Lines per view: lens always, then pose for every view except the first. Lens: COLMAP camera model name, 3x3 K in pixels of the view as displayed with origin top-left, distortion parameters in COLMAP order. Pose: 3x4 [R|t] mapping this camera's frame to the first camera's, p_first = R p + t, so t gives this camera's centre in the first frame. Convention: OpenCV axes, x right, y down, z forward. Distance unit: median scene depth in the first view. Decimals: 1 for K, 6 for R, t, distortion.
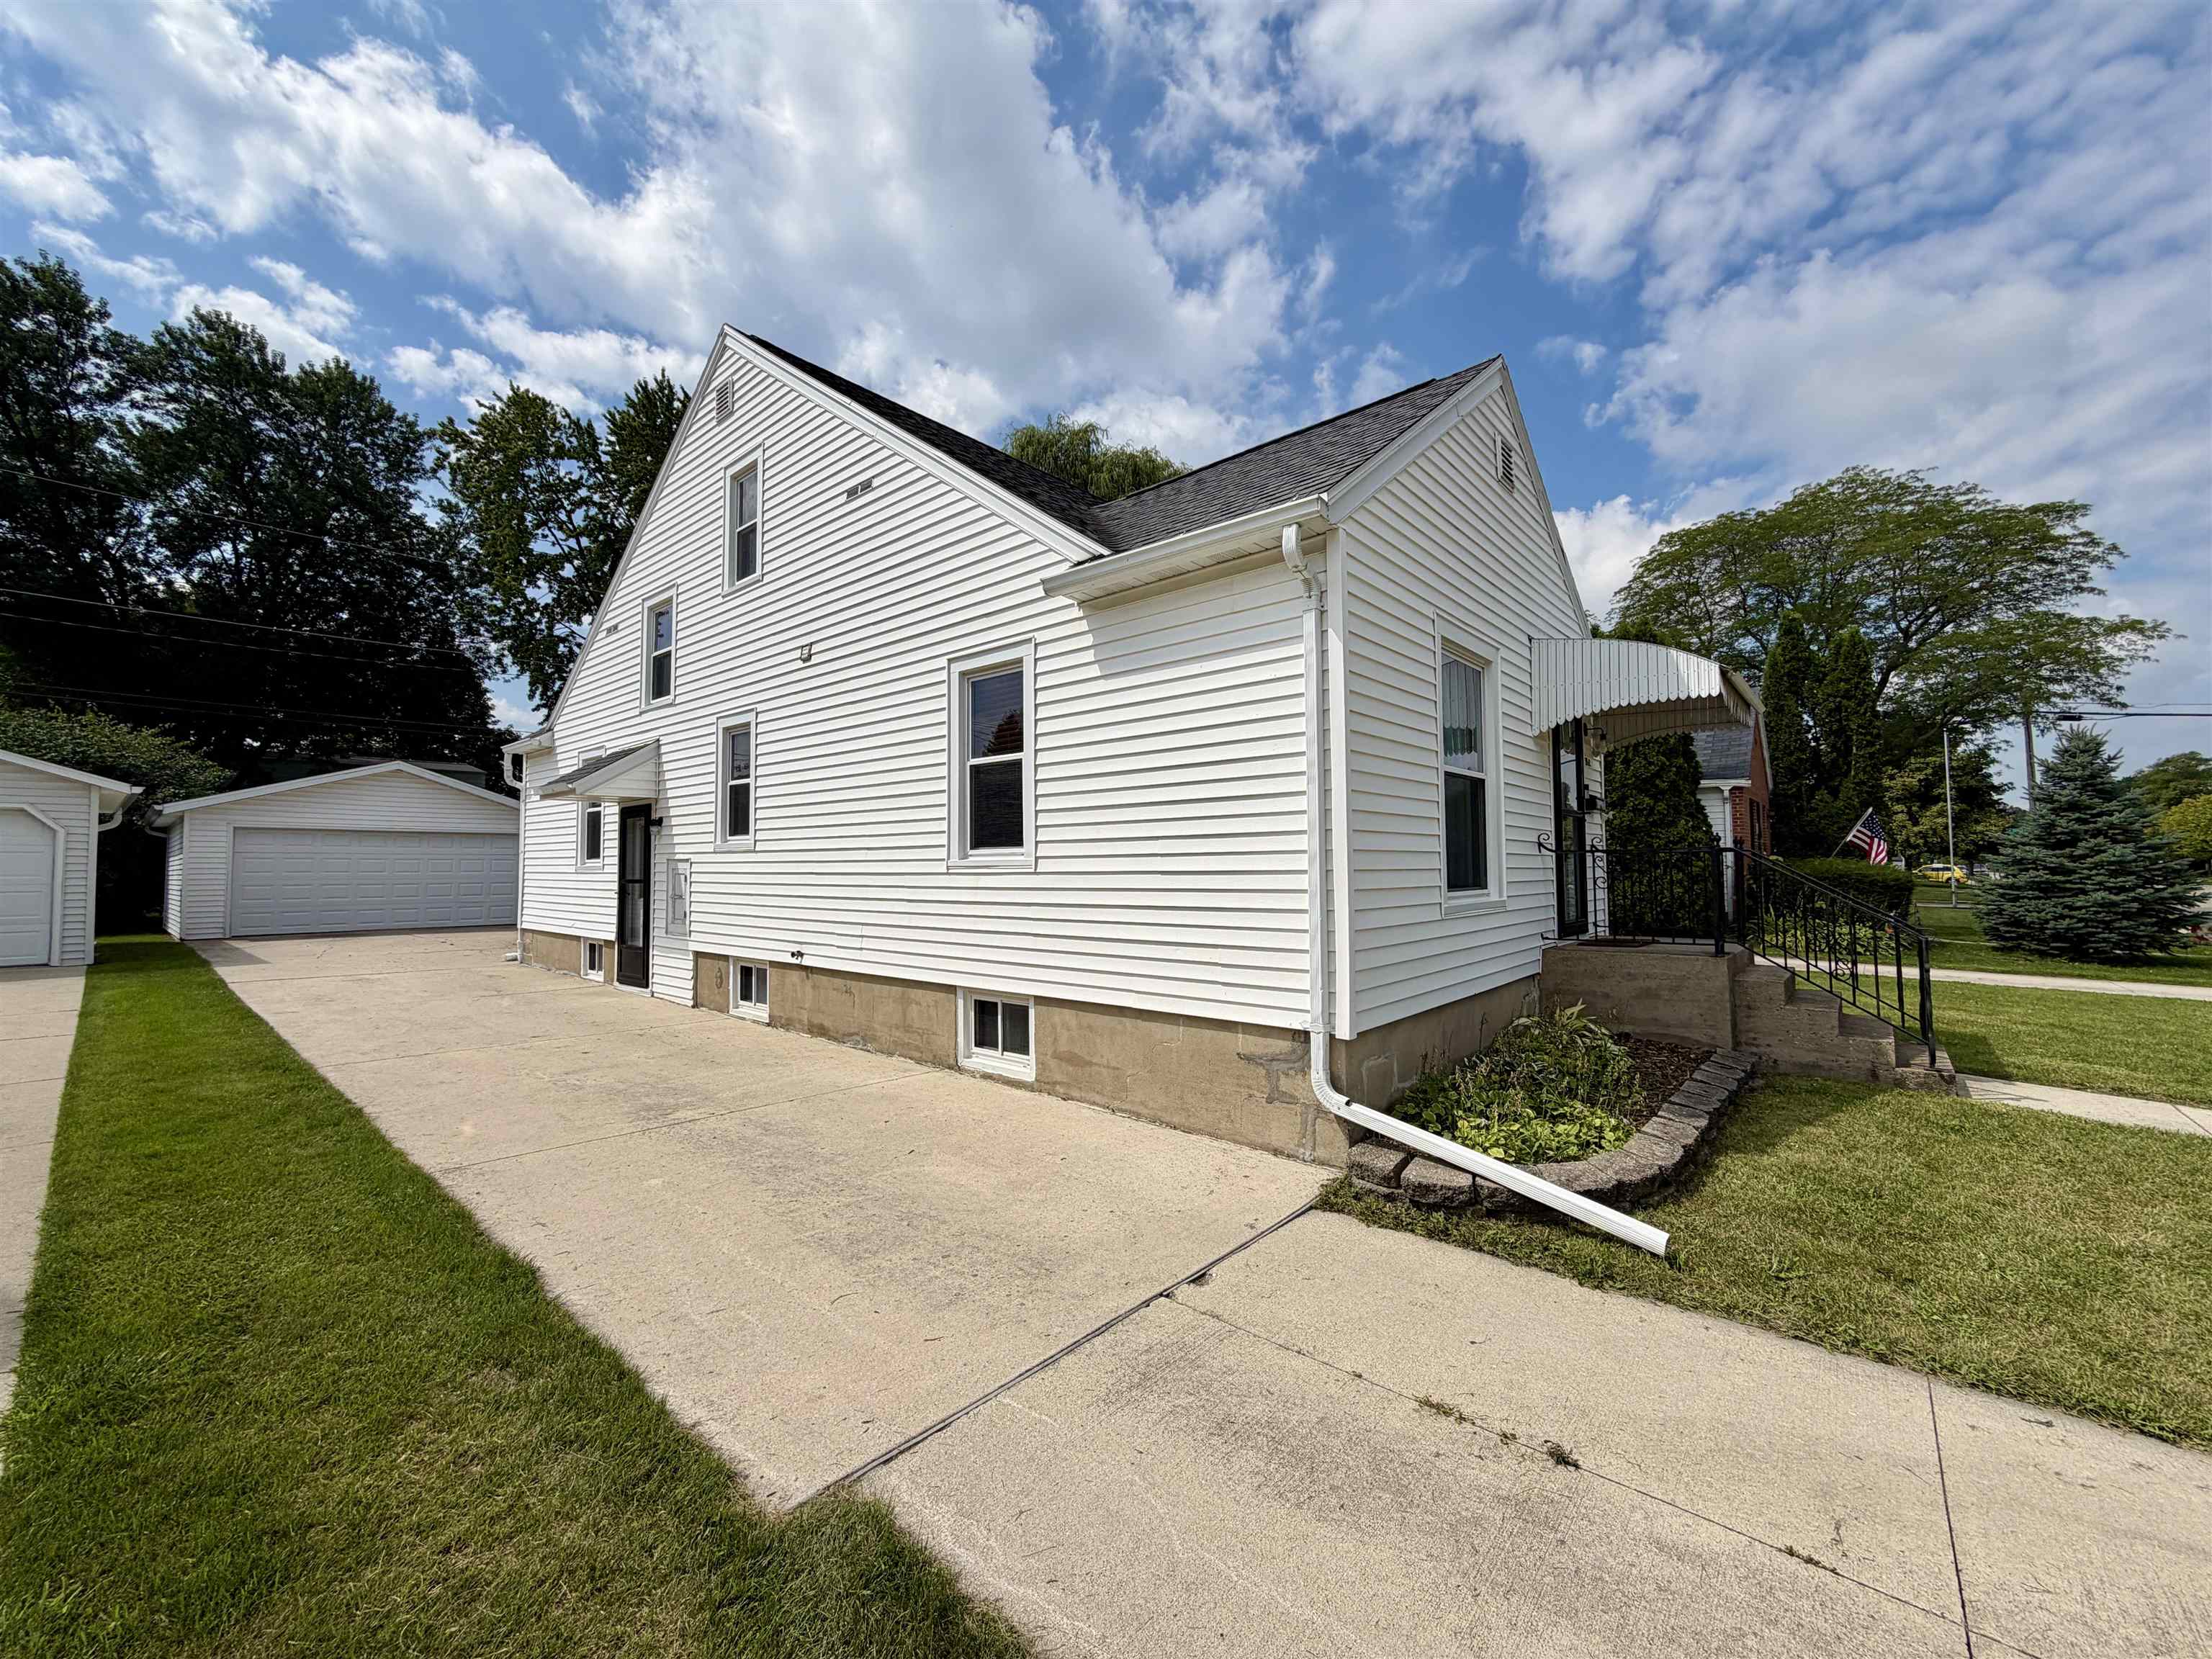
lens RADIAL K [[882.4, 0, 1106.0], [0, 882.4, 829.5], [0, 0, 1]] dist [-0.000581, 0.000588]
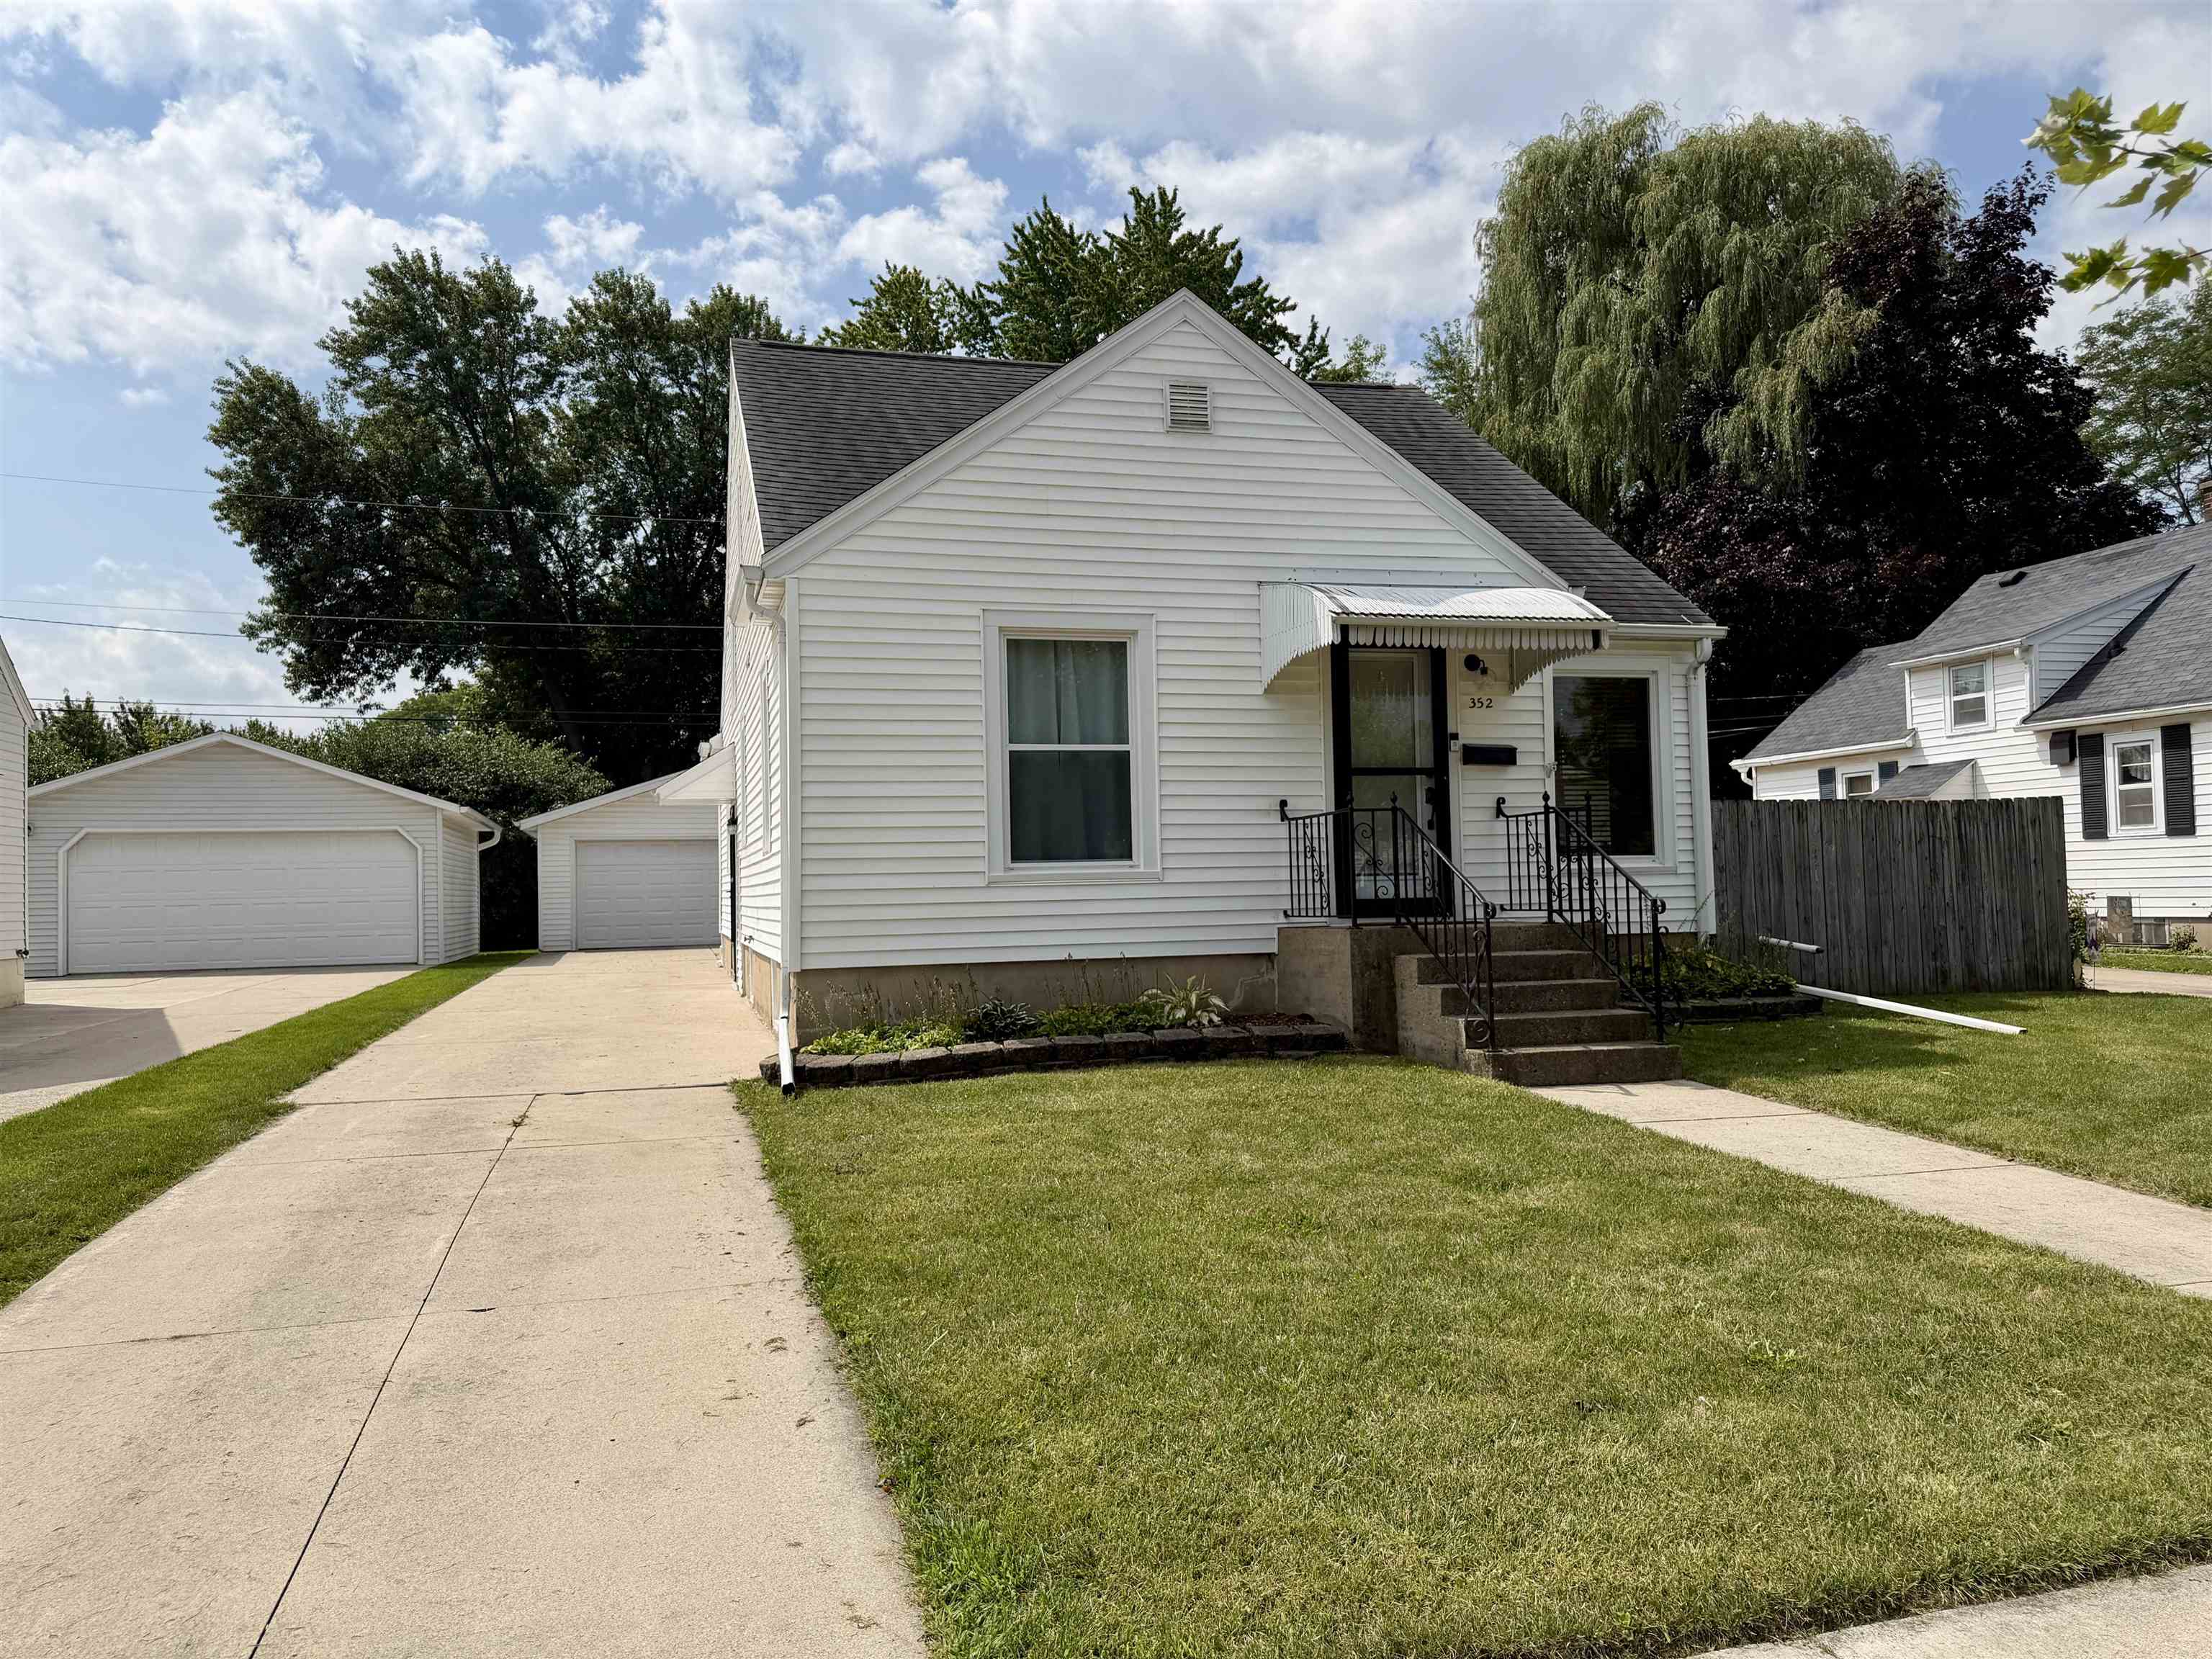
lens RADIAL K [[1573.4, 0, 1096.7], [0, 1573.4, 835.5], [0, 0, 1]] dist [0.036072, -0.034148]
pose [[0.836540, -0.032772, -0.546925, 0.282716], [0.040634, 0.999171, 0.002280, 0.006943], [0.546397, -0.024131, 0.837178, -0.103334]]
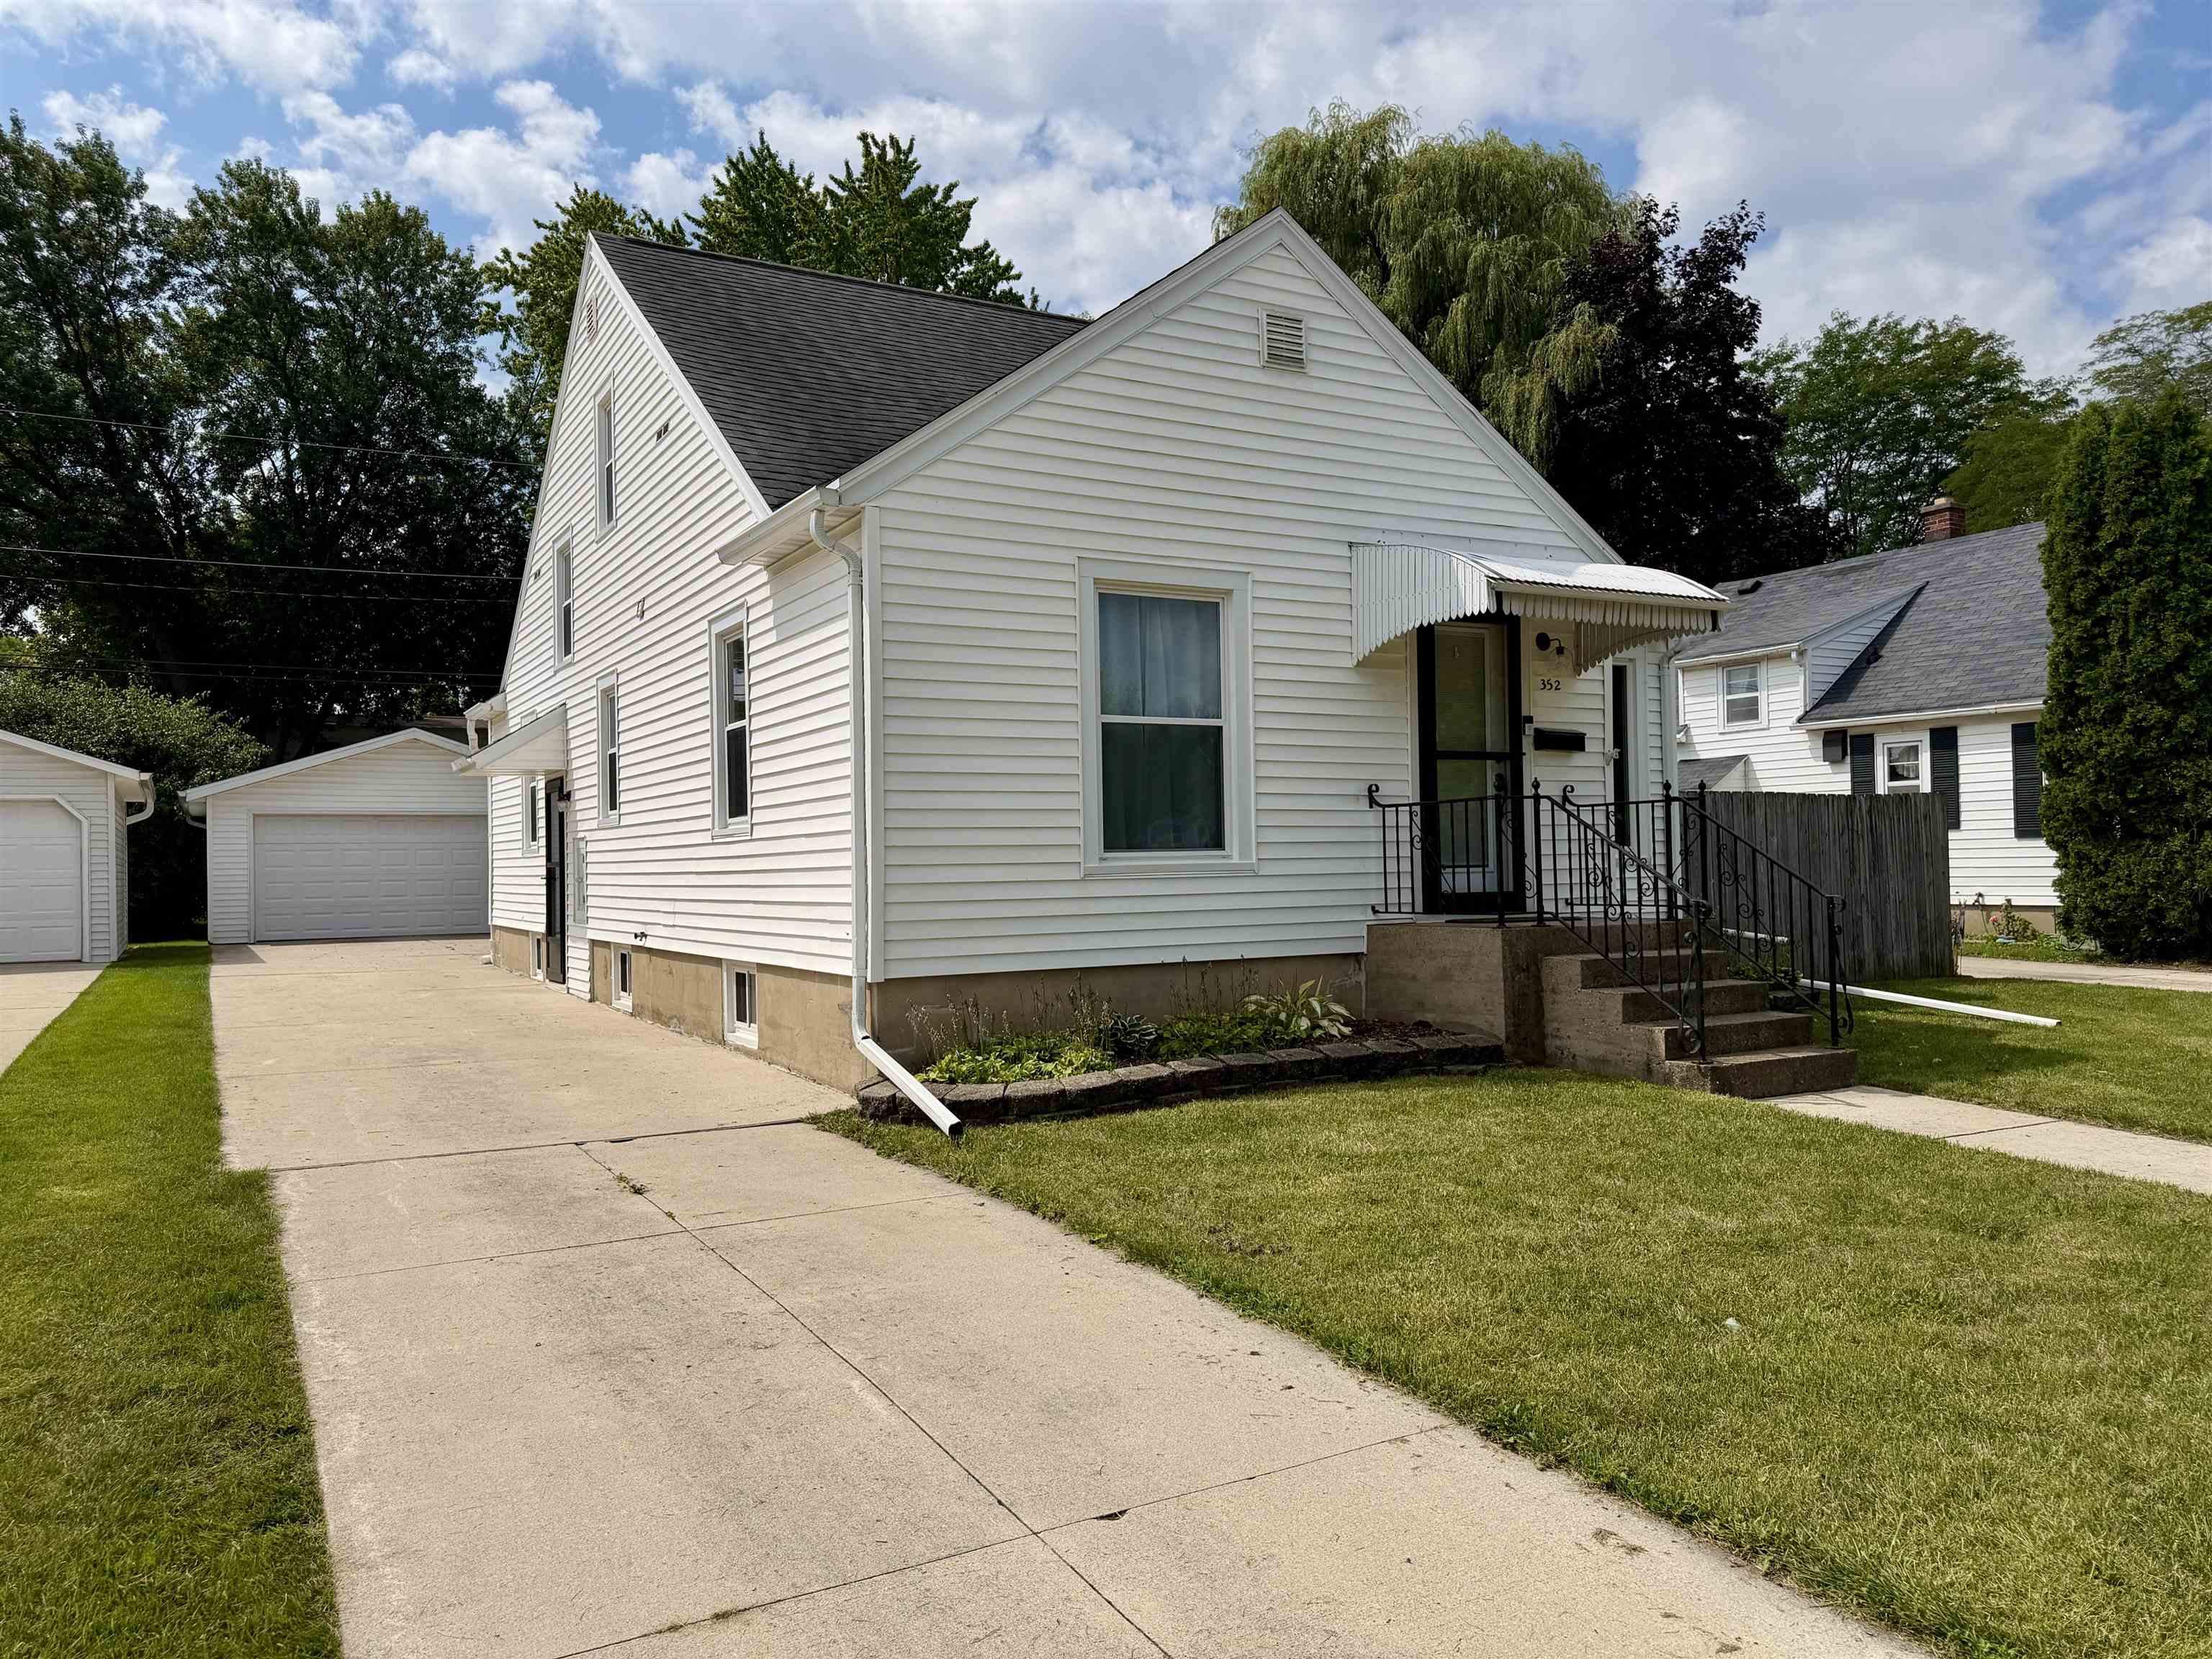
lens RADIAL K [[1573.4, 0, 1096.7], [0, 1573.4, 835.5], [0, 0, 1]] dist [0.036072, -0.034148]
pose [[0.943070, -0.017801, -0.332118, 0.172154], [0.026859, 0.999381, 0.022703, 0.002873], [0.331508, -0.030331, 0.942965, -0.106507]]
